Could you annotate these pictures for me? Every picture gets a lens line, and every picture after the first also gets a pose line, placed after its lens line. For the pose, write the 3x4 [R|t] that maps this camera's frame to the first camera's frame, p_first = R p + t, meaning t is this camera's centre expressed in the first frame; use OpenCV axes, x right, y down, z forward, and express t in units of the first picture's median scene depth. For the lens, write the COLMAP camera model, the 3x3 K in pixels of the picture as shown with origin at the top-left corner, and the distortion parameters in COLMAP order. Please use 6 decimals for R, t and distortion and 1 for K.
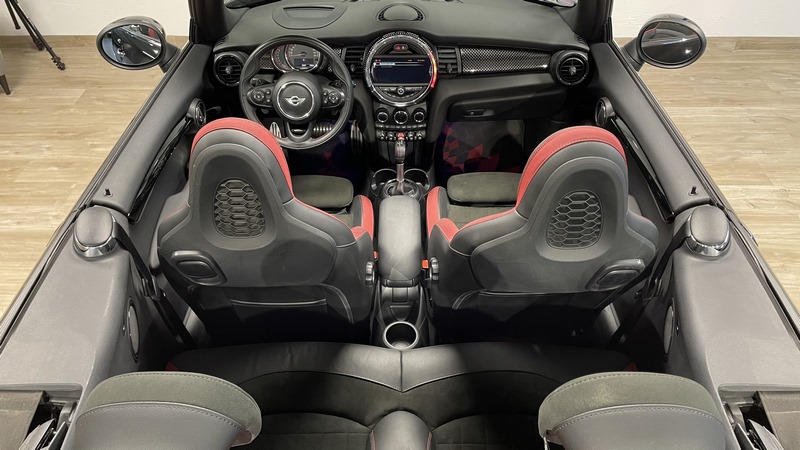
lens RADIAL K [[620.3, 0, 399.2], [0, 620.3, 222.7], [0, 0, 1]] dist [0.049759, -0.013308]
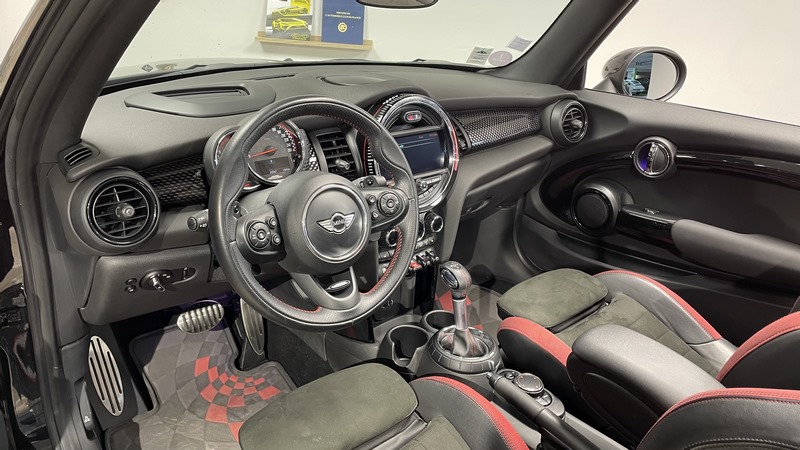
lens RADIAL K [[620.3, 0, 397.9], [0, 620.3, 224.2], [0, 0, 1]] dist [0.049759, -0.013308]
pose [[0.746735, -0.210133, 0.631055, -0.397437], [0.377291, 0.915189, -0.141707, -0.100537], [-0.547758, 0.343909, 0.762685, 0.560692]]
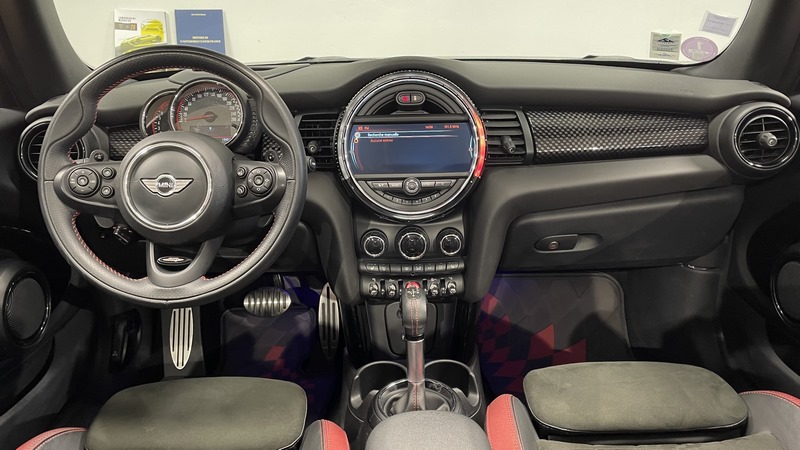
lens RADIAL K [[620.3, 0, 400.2], [0, 620.3, 217.5], [0, 0, 1]] dist [0.049759, -0.013308]
pose [[0.999660, -0.018410, 0.018455, -0.015401], [0.023967, 0.927516, -0.373013, -0.013066], [-0.010250, 0.373329, 0.927642, 0.563652]]
